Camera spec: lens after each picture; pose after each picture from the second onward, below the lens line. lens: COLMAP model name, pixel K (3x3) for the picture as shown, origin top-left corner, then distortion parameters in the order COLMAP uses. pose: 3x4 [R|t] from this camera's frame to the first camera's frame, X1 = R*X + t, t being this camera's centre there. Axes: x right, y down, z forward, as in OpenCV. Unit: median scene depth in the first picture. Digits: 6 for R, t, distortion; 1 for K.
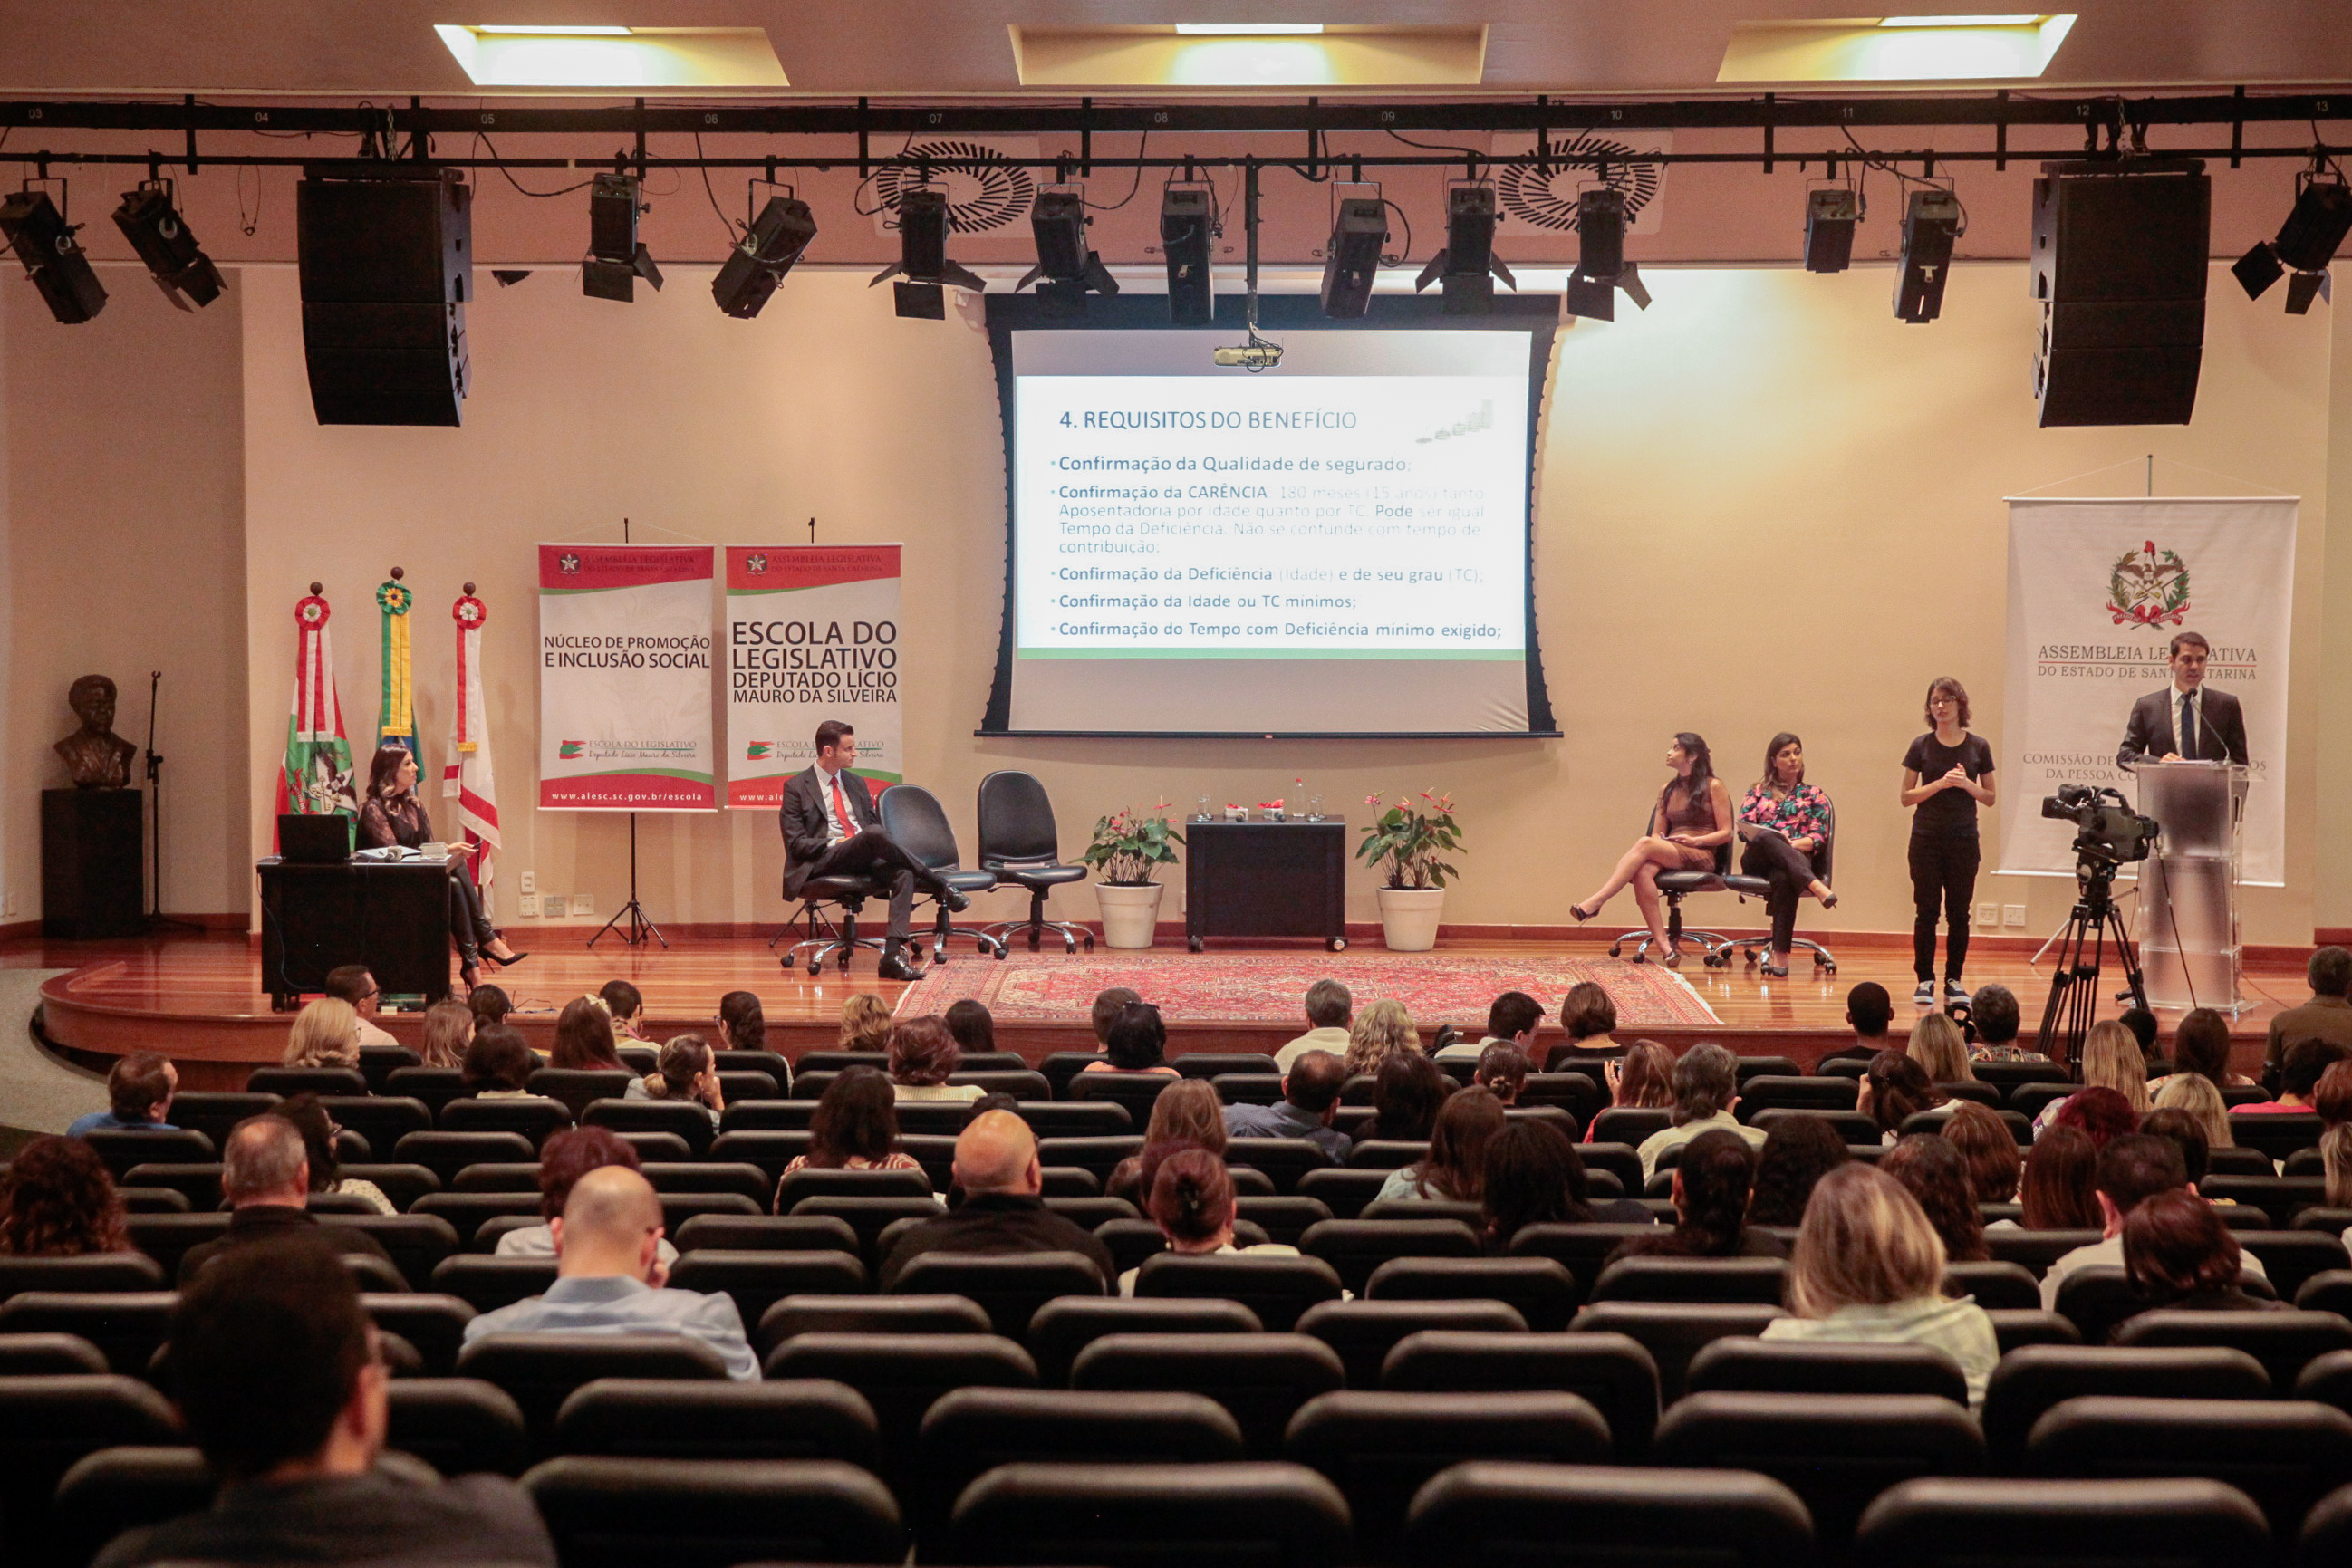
lens RADIAL K [[3681.2, 0, 1172.4], [0, 3681.2, 834.2], [0, 0, 1]] dist [0.094949, 0.048486]
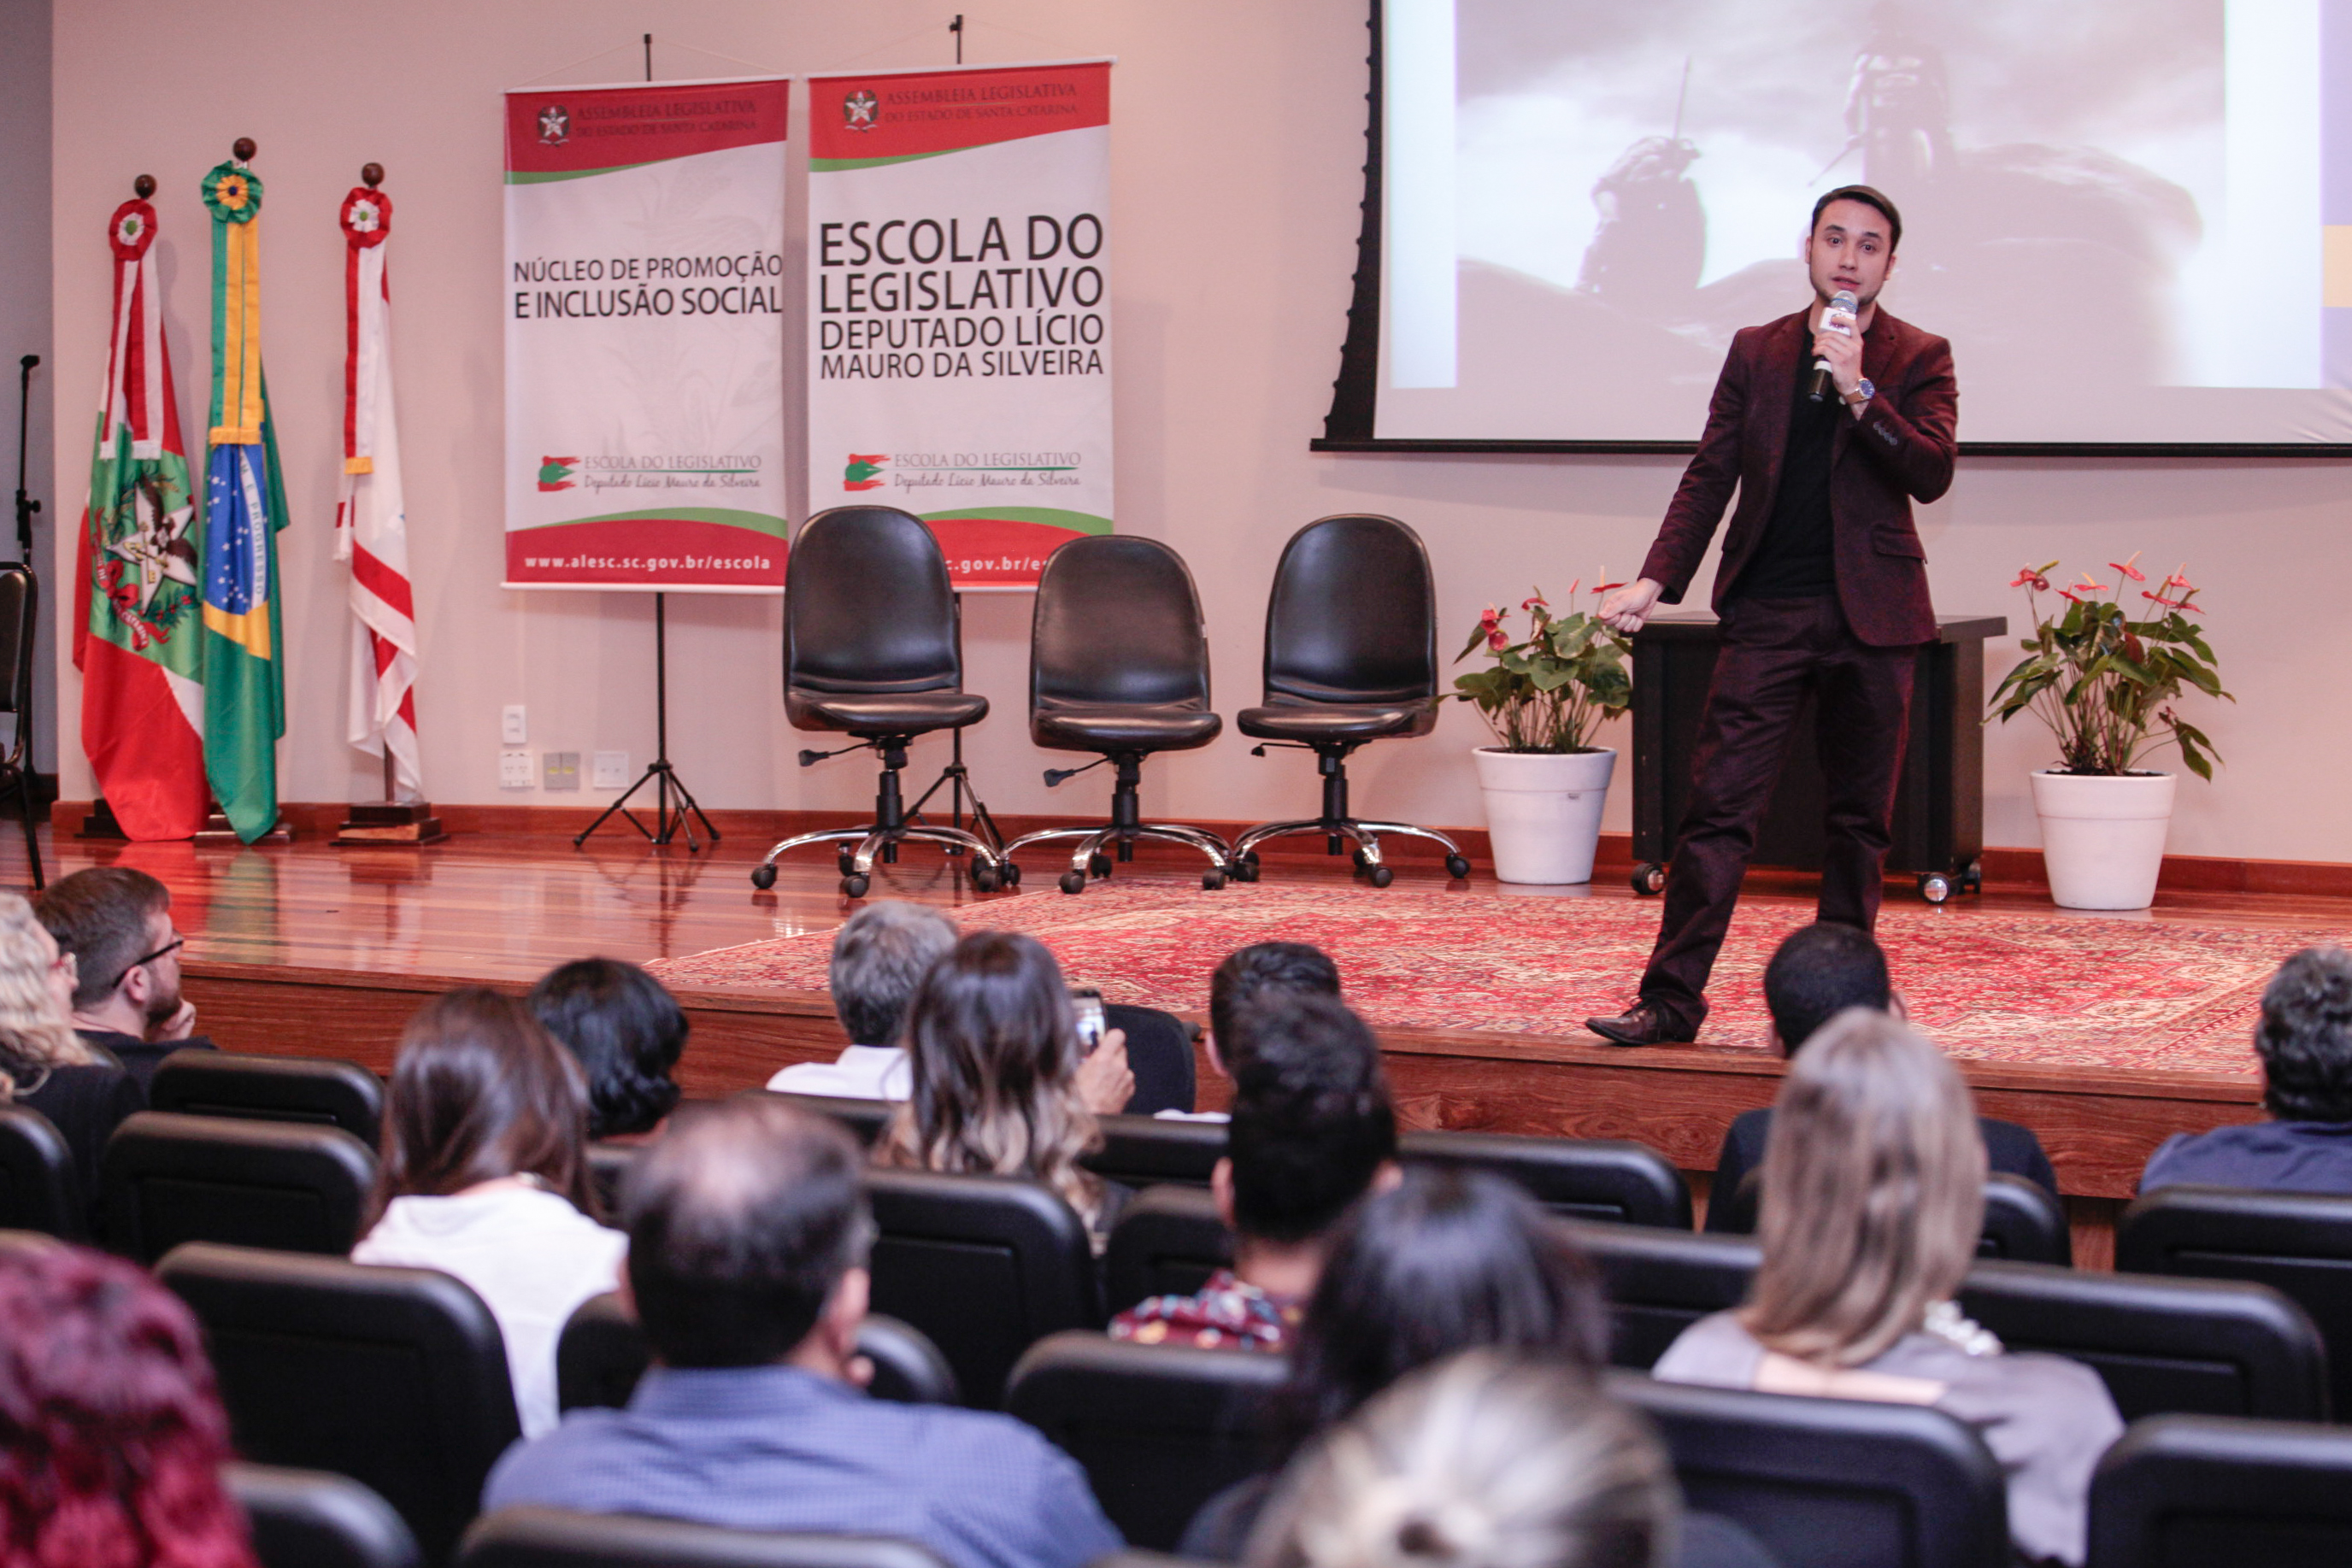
lens RADIAL K [[4886.5, 0, 1175.8], [0, 4886.5, 895.9], [0, 0, 1]] dist [-0.281878, -0.088734]
pose [[0.908197, 0.034742, -0.417098, 0.211255], [-0.029092, 0.999379, 0.019898, 0.021285], [0.417530, -0.005937, 0.908644, 0.405272]]
